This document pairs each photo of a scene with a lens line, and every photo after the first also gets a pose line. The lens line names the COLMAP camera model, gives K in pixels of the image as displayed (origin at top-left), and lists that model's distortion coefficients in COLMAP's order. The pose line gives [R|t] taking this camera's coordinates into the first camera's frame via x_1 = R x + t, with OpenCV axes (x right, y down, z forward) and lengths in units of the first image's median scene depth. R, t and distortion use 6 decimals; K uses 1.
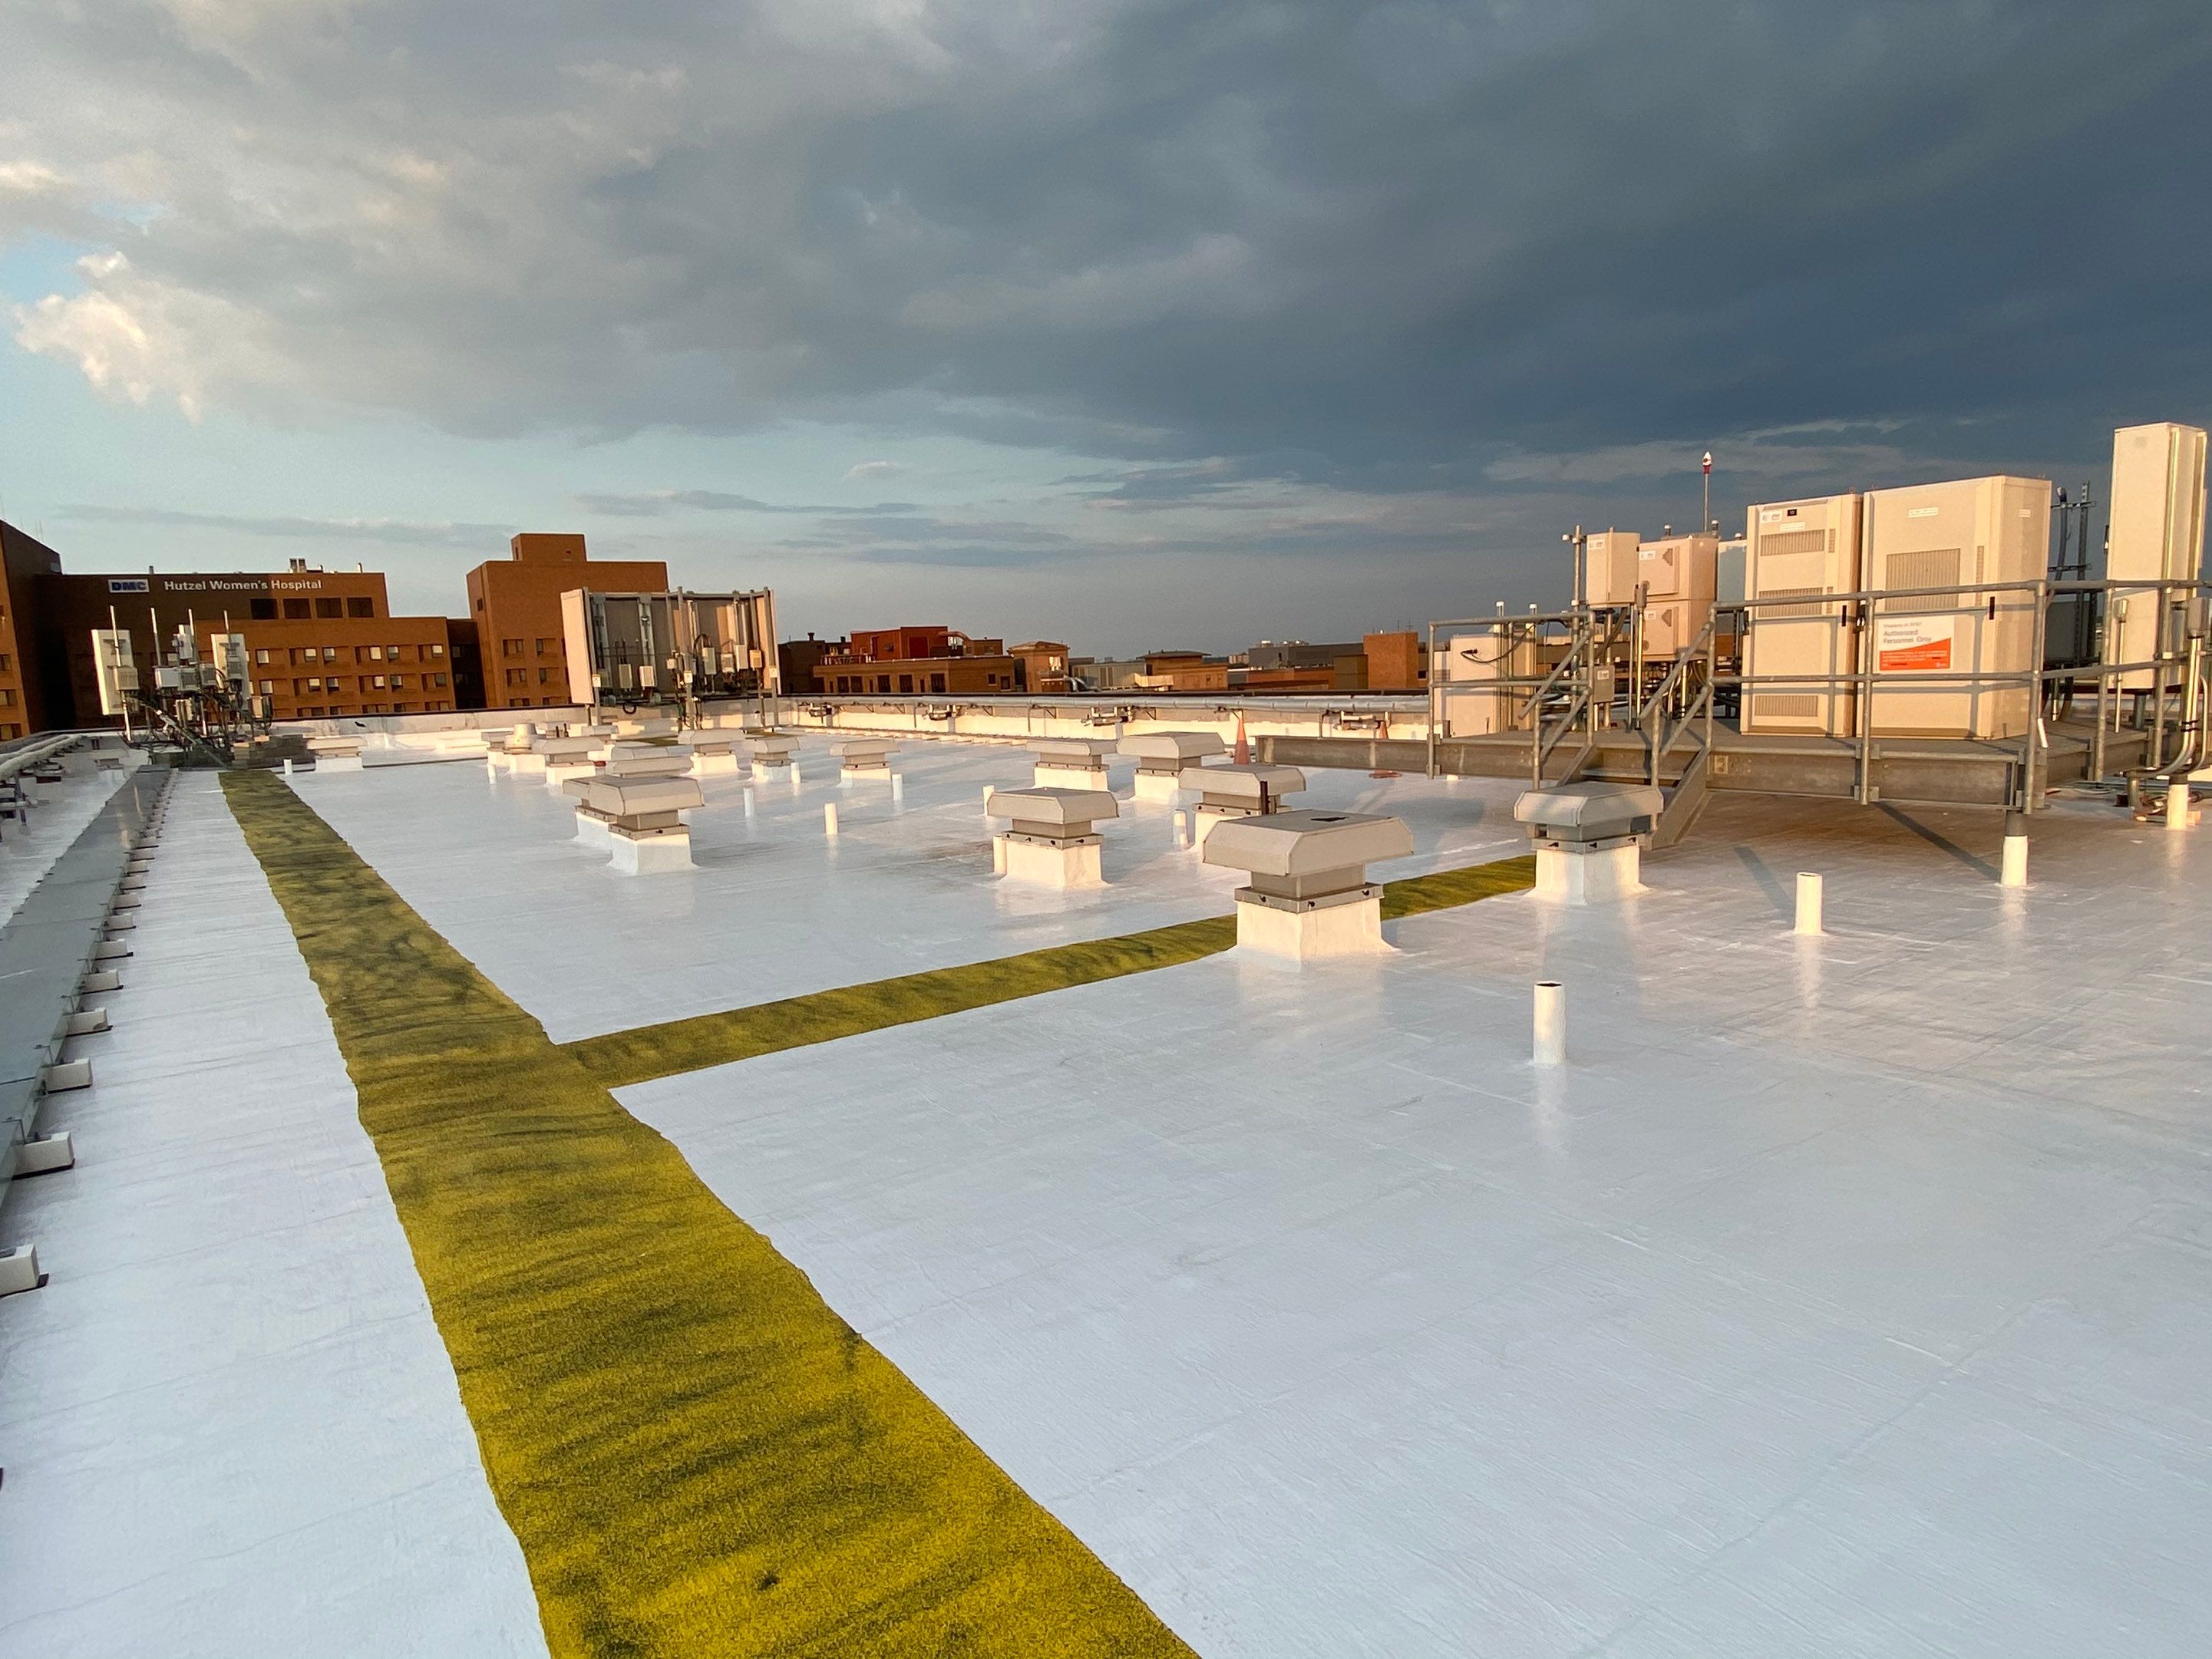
lens RADIAL K [[1285.2, 0, 1138.4], [0, 1285.2, 899.8], [0, 0, 1]] dist [0.000039, -0.015916]
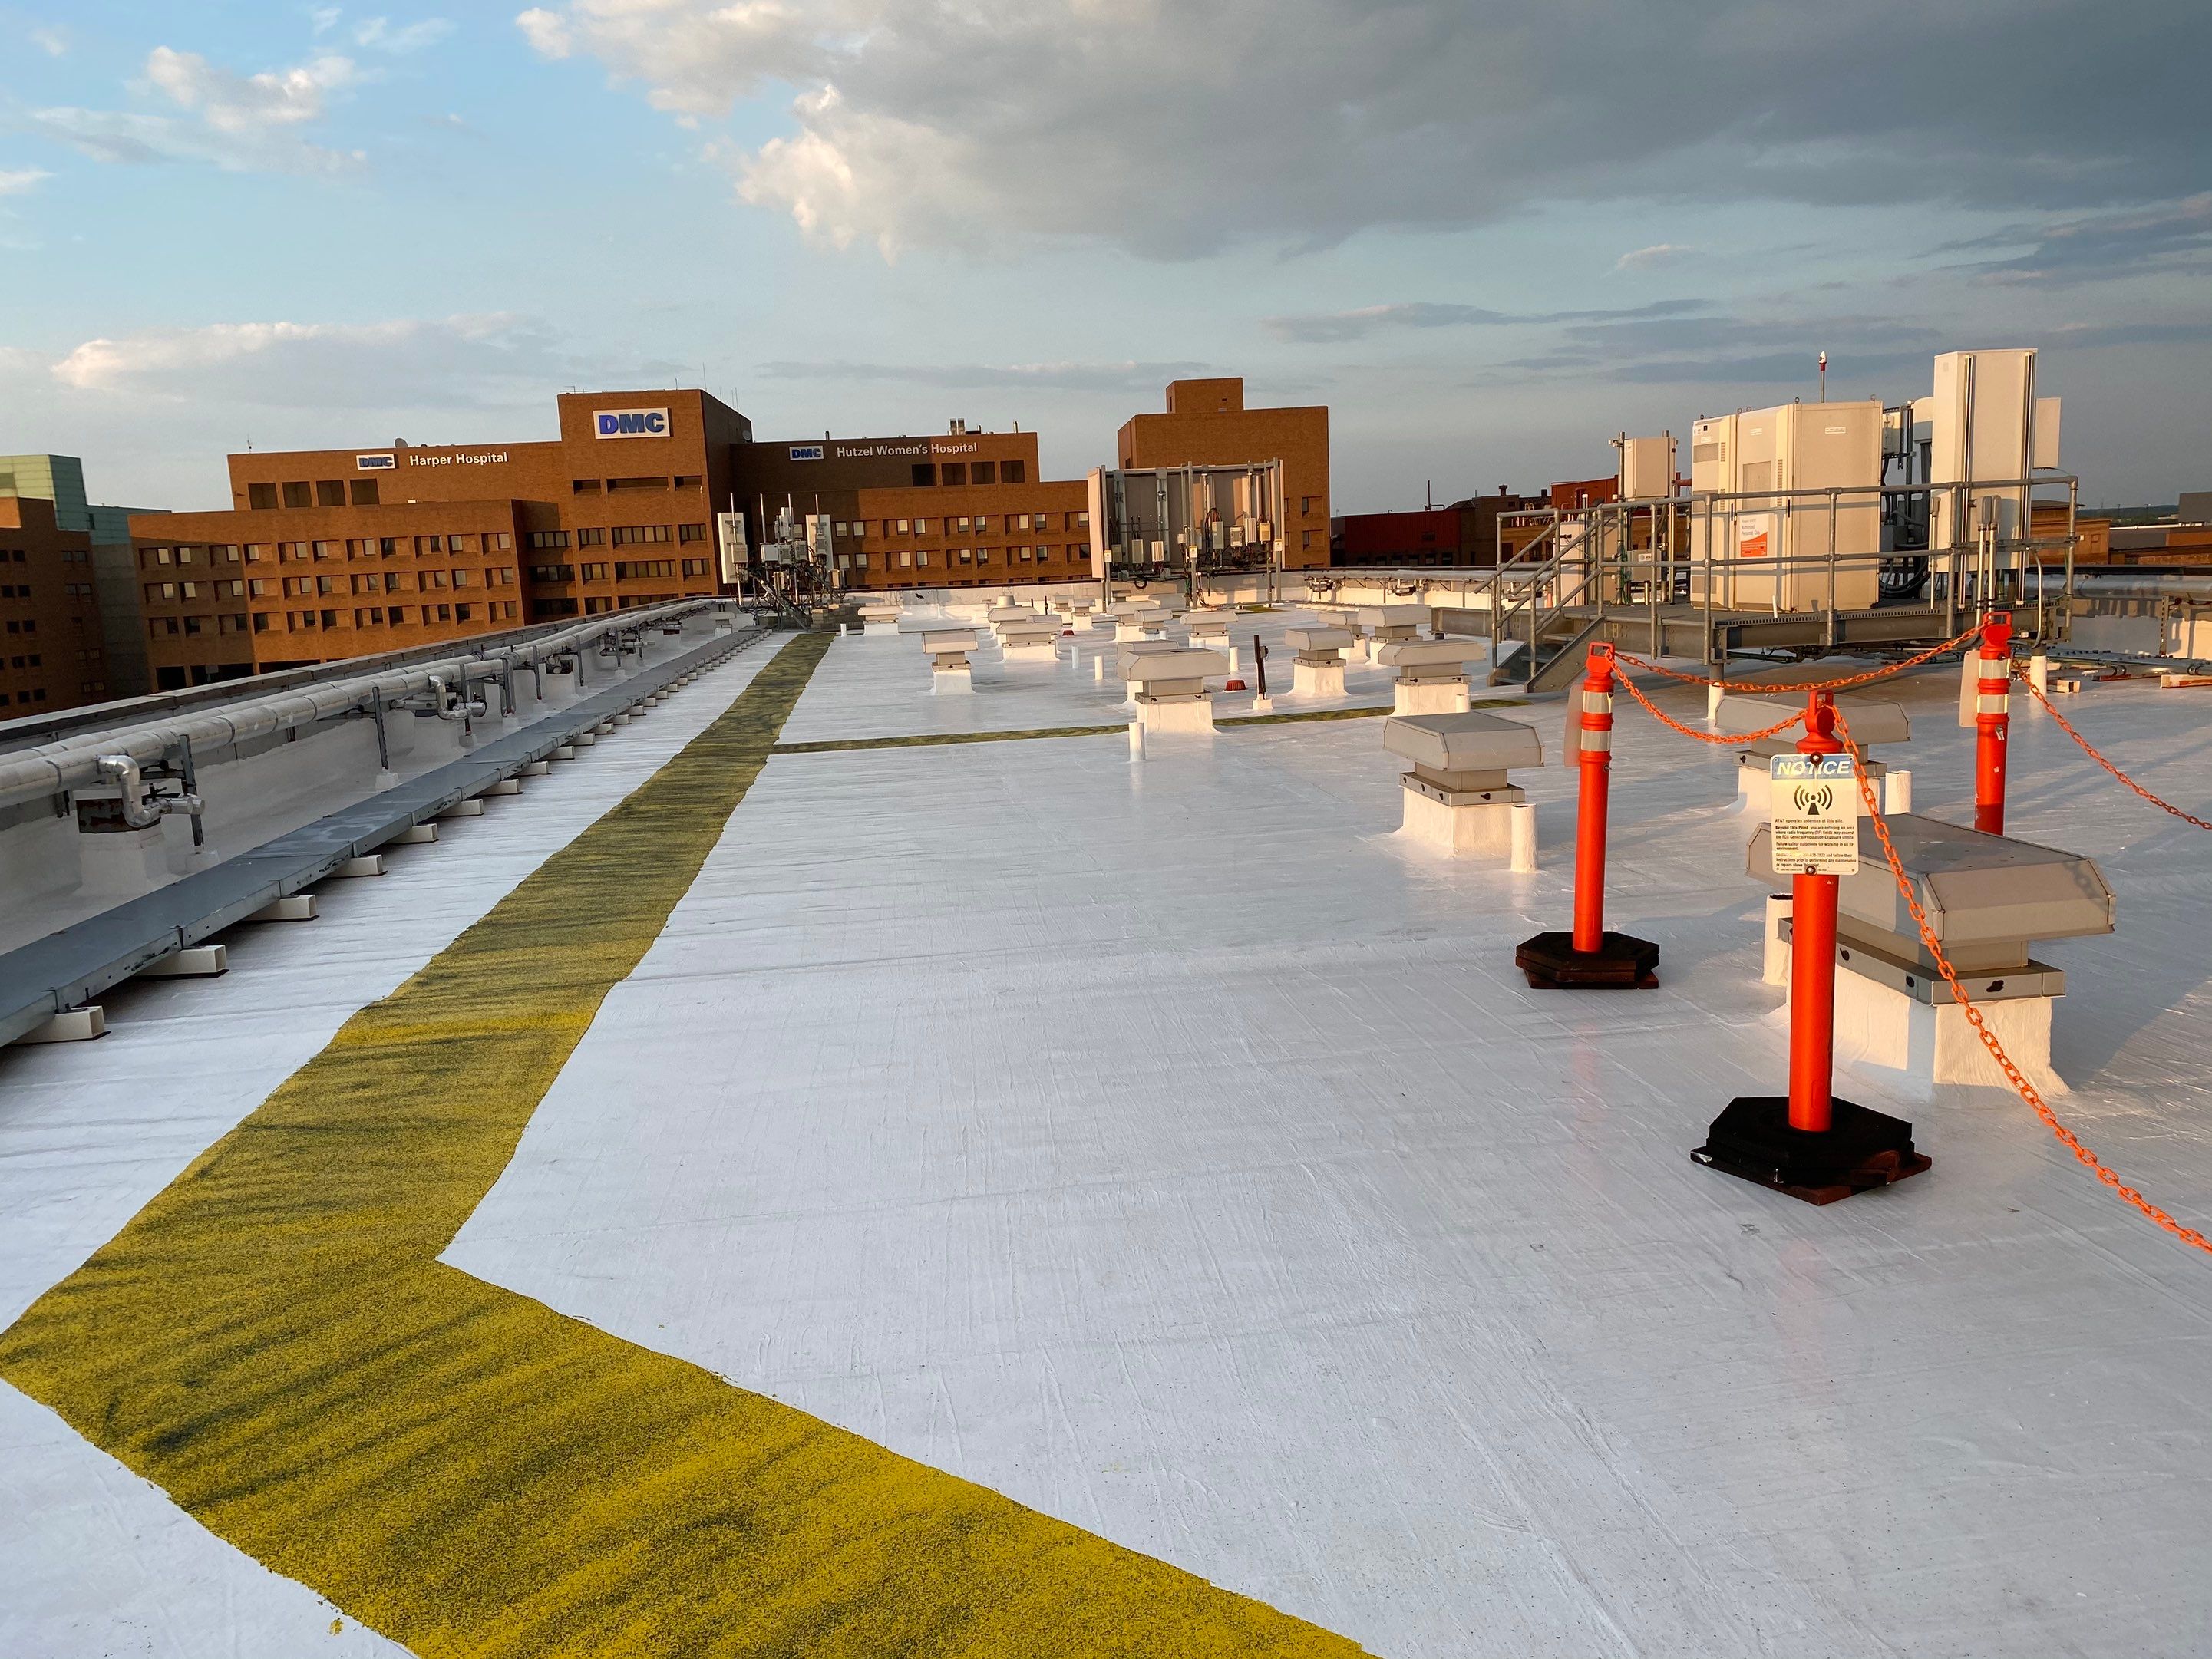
lens RADIAL K [[1701.3, 0, 1115.0], [0, 1701.3, 834.6], [0, 0, 1]] dist [0.017933, -0.027936]
pose [[0.881946, 0.073182, -0.465635, 0.263773], [-0.073277, 0.997150, 0.017927, 0.033058], [0.465621, 0.018310, 0.884795, -0.234205]]
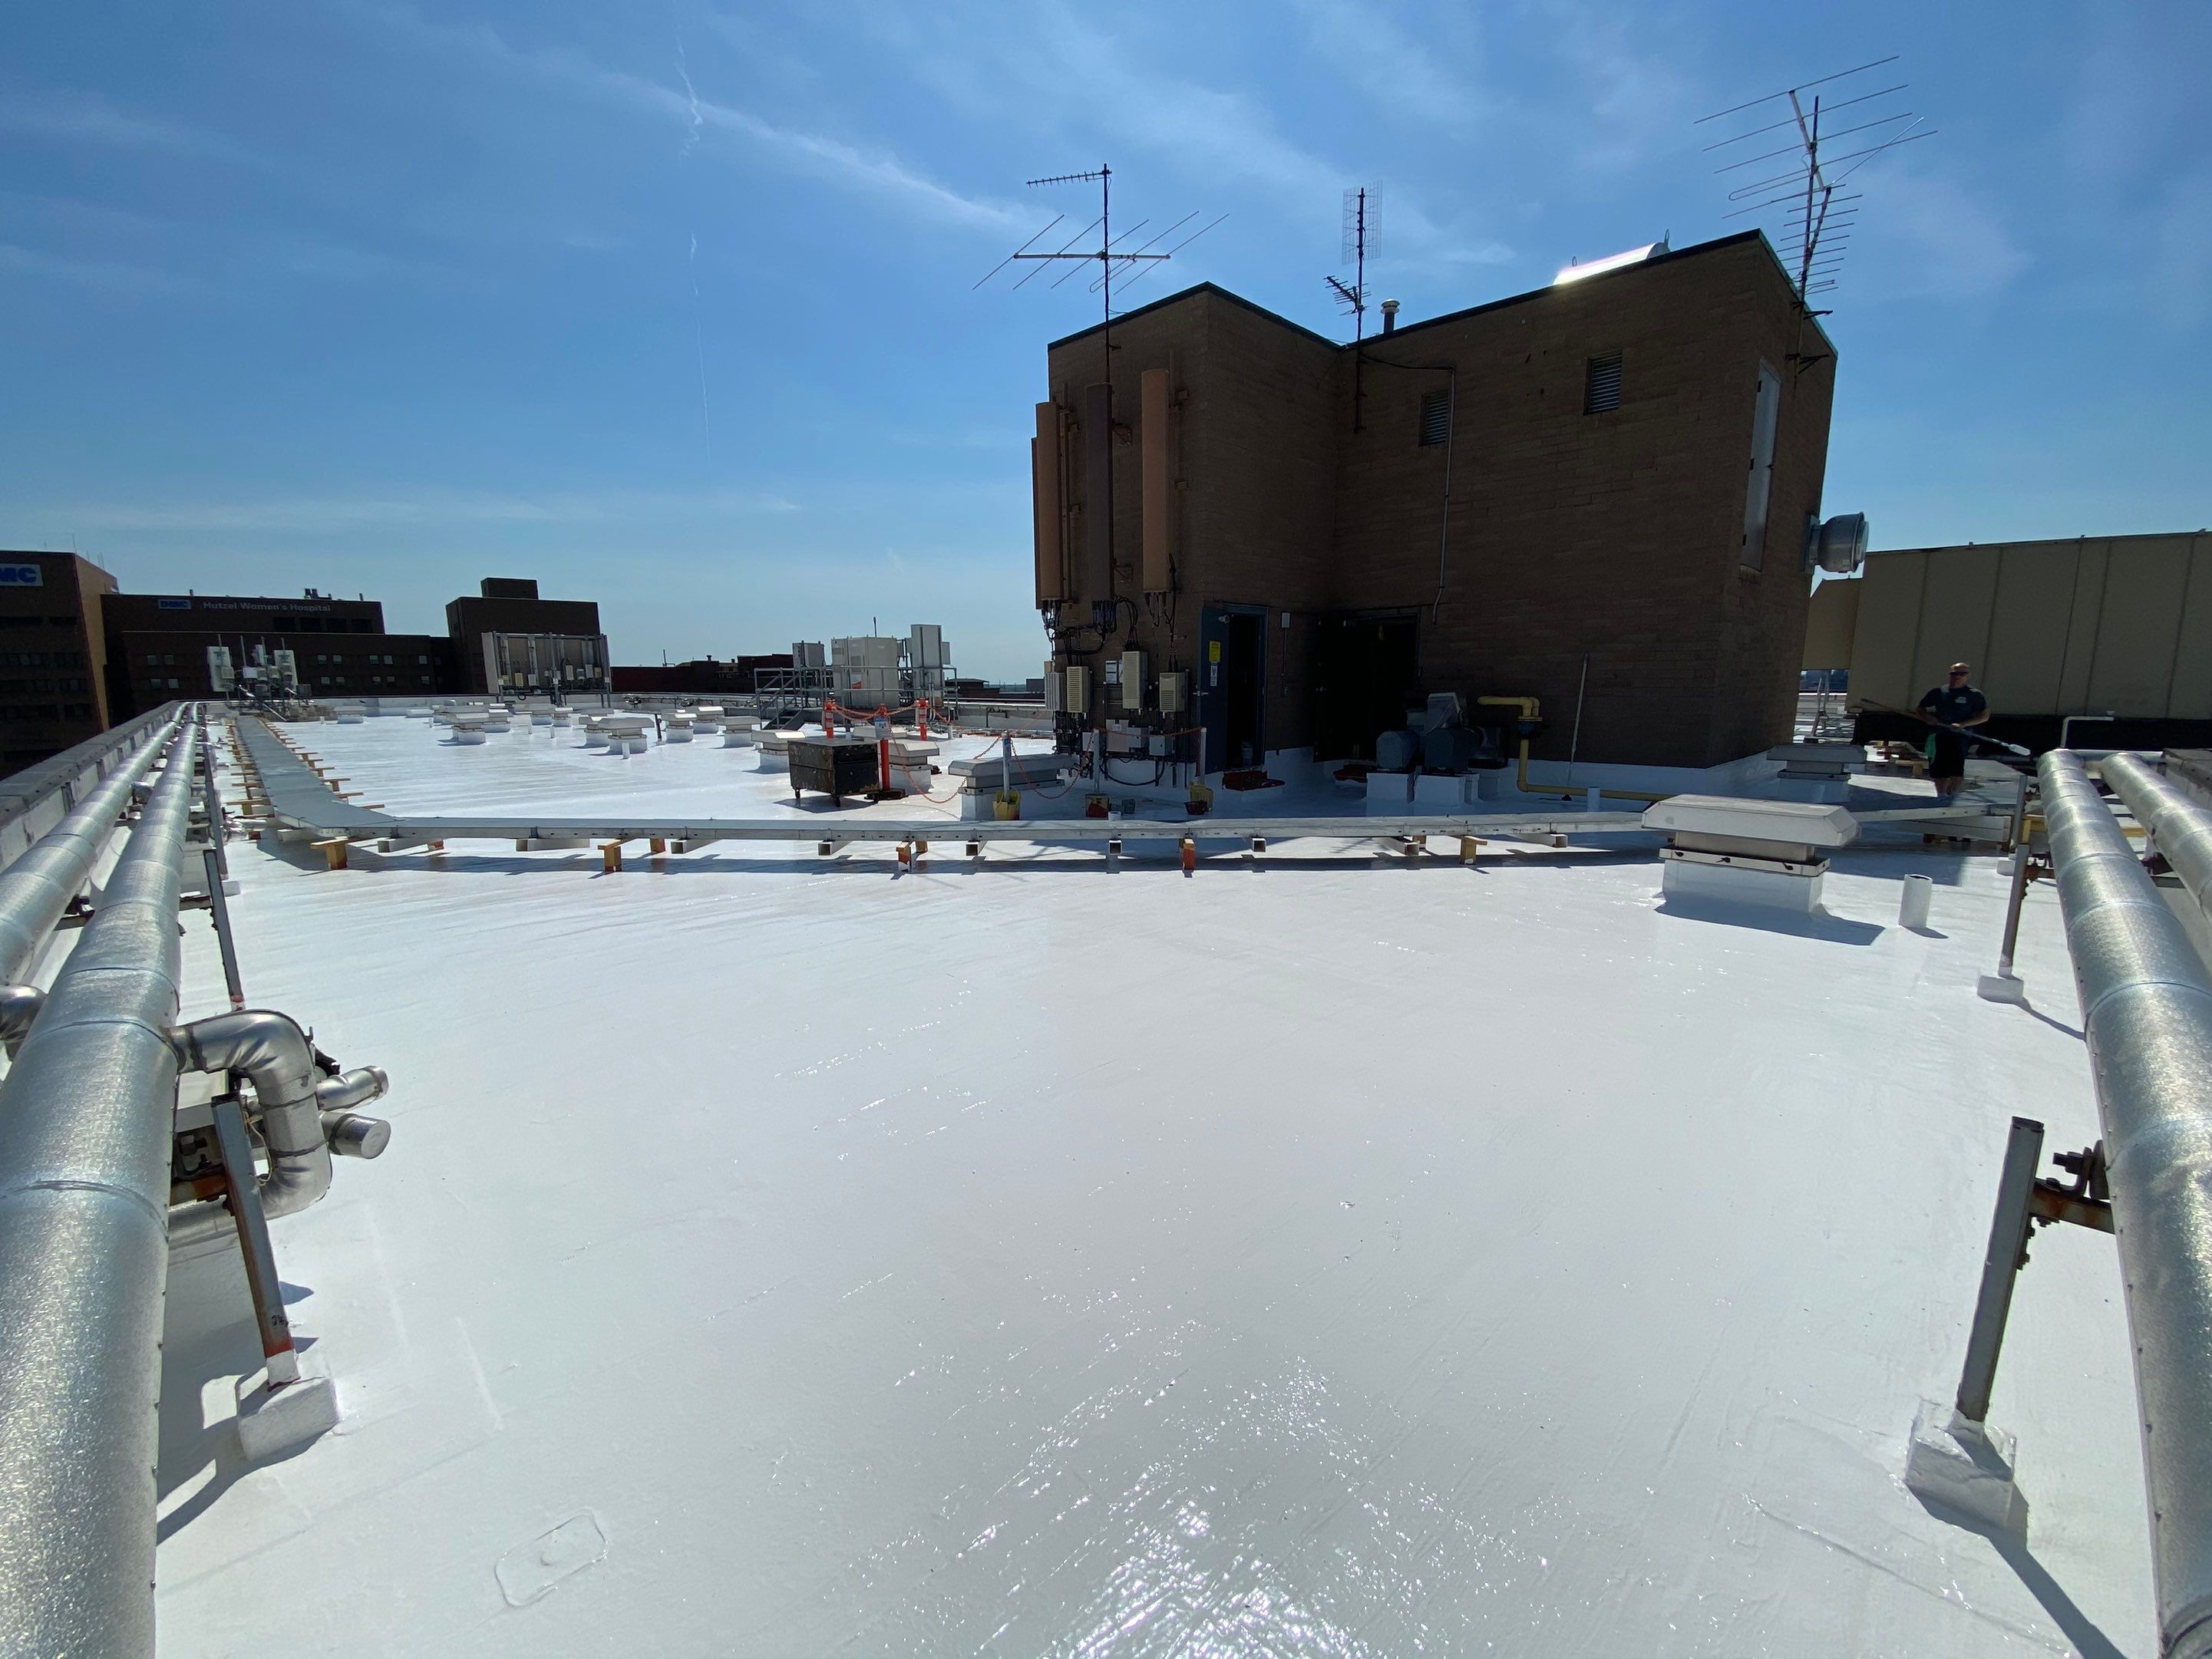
lens RADIAL K [[890.4, 0, 1117.1], [0, 890.4, 830.6], [0, 0, 1]] dist [-0.002501, -0.003440]
pose [[0.986865, -0.000352, 0.161549, 0.289253], [0.003027, 0.999862, -0.016314, 0.081477], [-0.161521, 0.016589, 0.986730, -0.485151]]
